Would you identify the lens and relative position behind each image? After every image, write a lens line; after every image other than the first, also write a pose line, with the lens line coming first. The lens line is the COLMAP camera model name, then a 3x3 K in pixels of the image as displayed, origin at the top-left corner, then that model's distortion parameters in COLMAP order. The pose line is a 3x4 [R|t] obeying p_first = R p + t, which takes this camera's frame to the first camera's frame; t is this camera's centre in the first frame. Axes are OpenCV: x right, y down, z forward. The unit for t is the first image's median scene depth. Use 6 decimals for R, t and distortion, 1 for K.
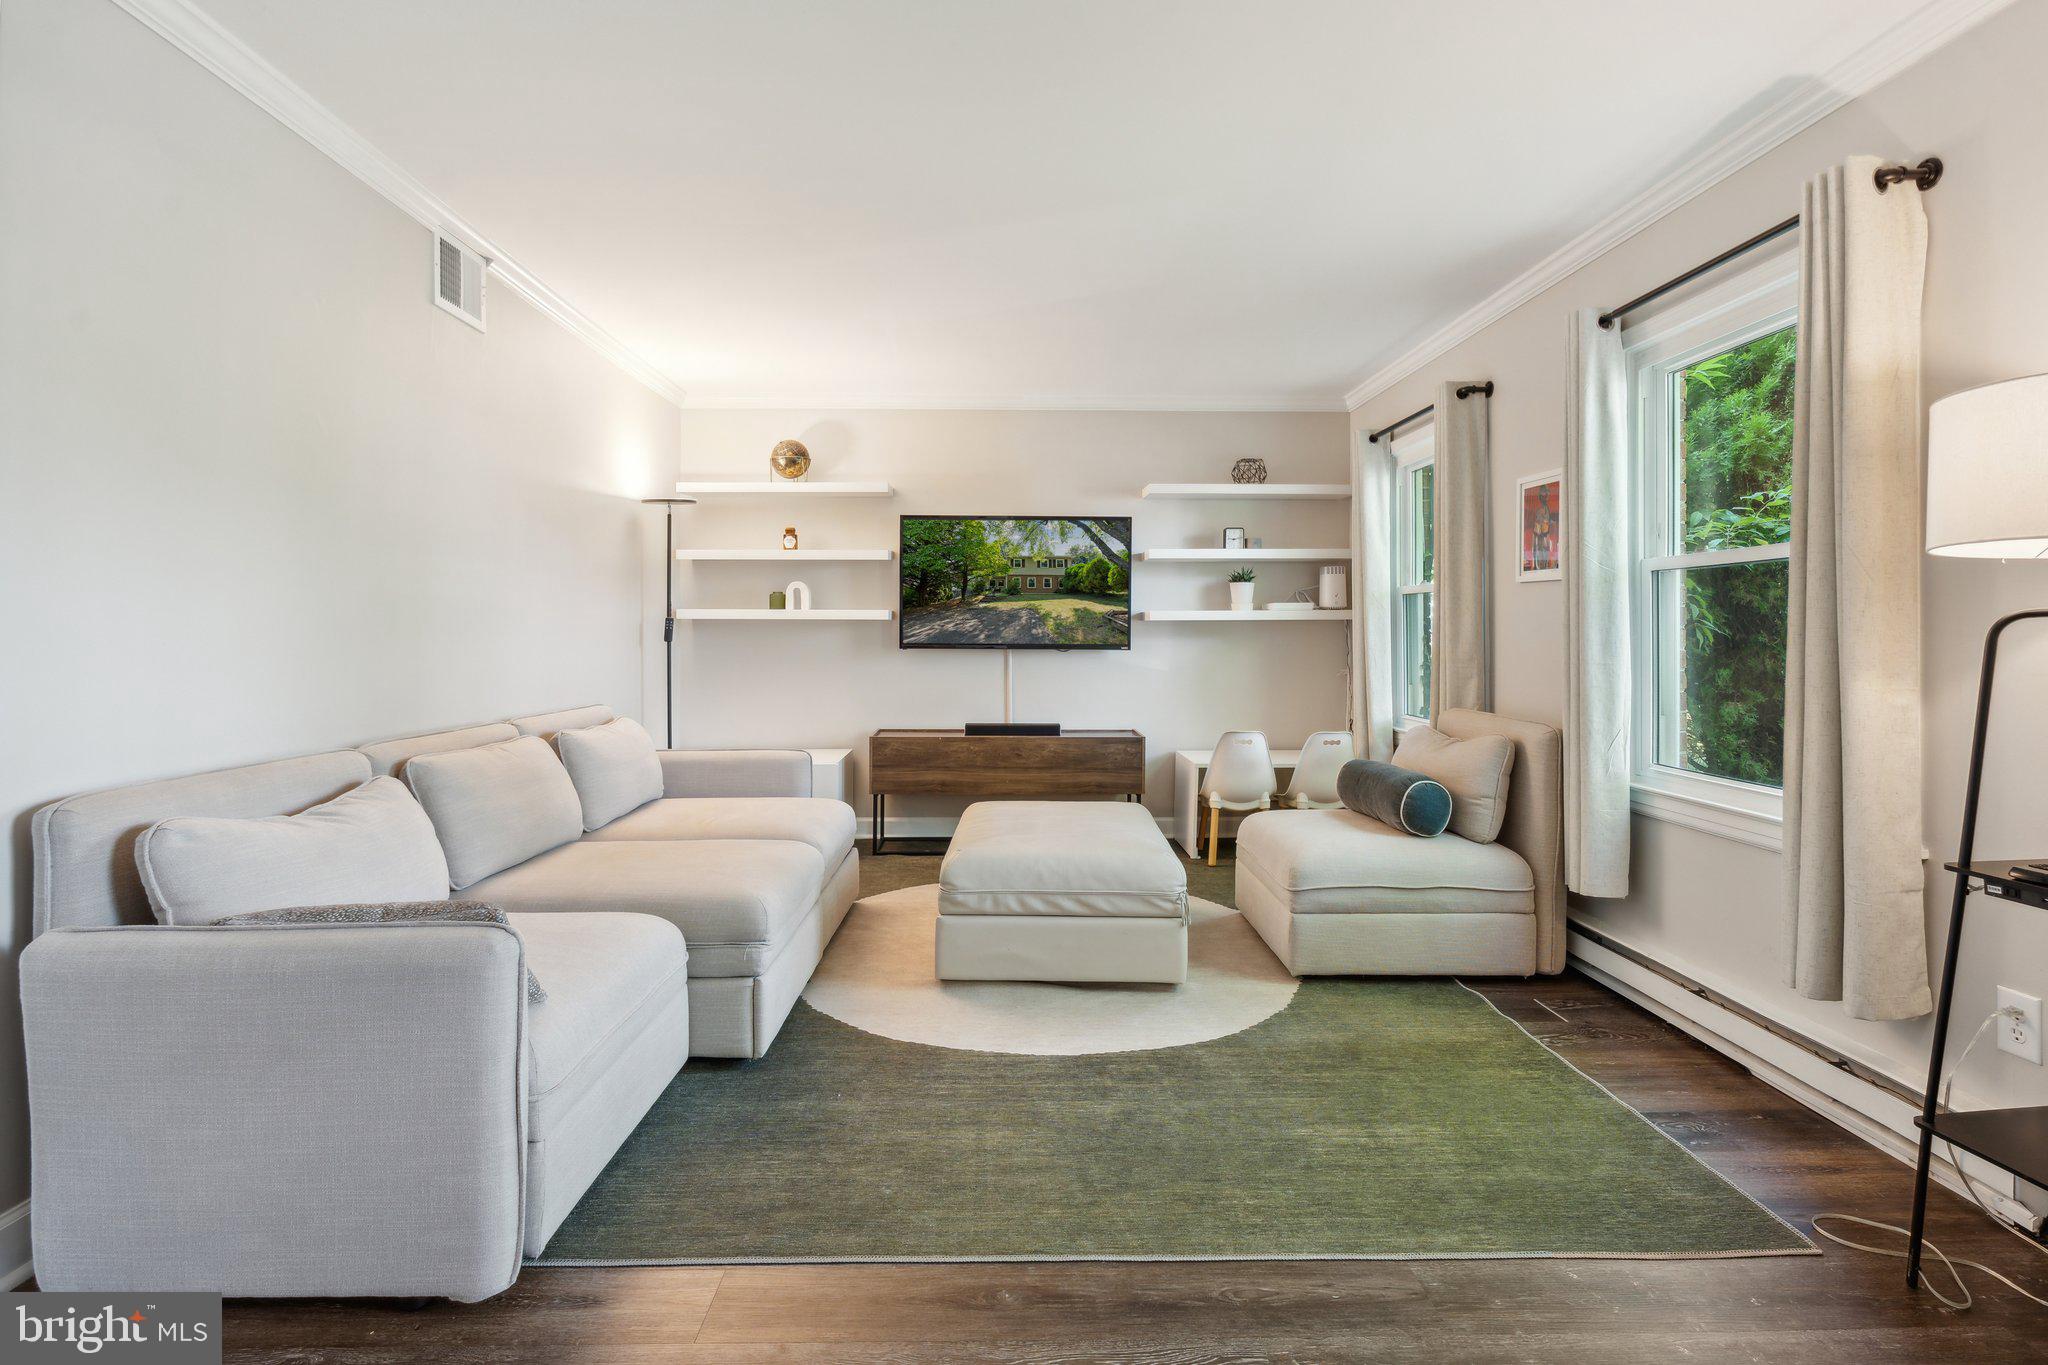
lens RADIAL K [[982.9, 0, 1013.8], [0, 982.9, 628.1], [0, 0, 1]] dist [0.003485, -0.001444]
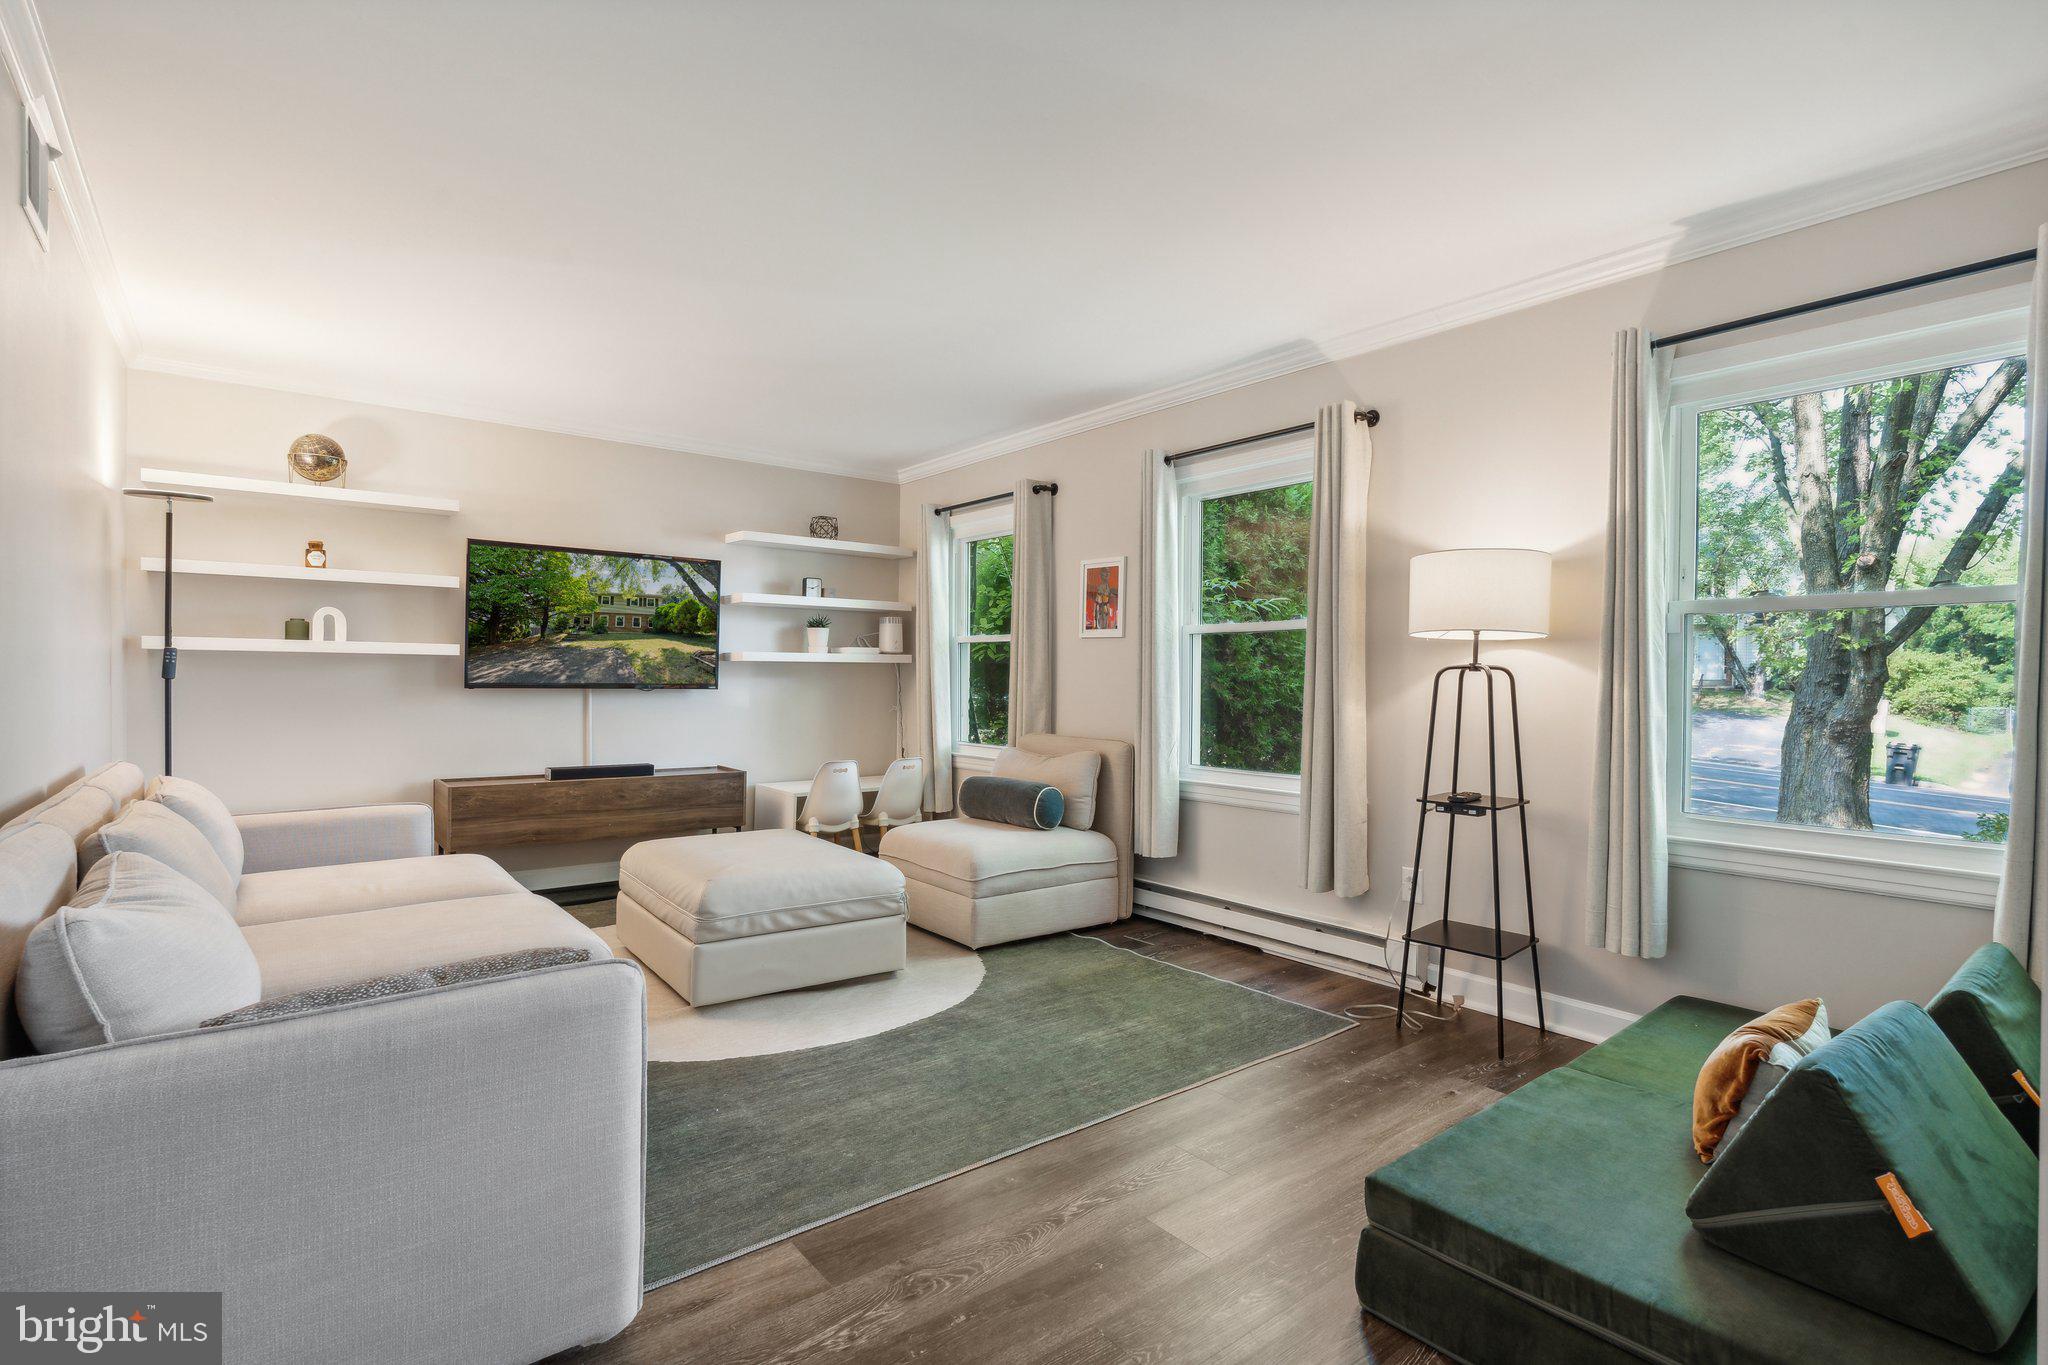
lens RADIAL K [[982.9, 0, 1015.3], [0, 982.9, 682.3], [0, 0, 1]] dist [0.003485, -0.001444]
pose [[0.796287, 0.002892, 0.604913, -0.347328], [-0.010633, 0.999901, 0.009217, 0.002858], [-0.604826, -0.013772, 0.796238, -0.014973]]
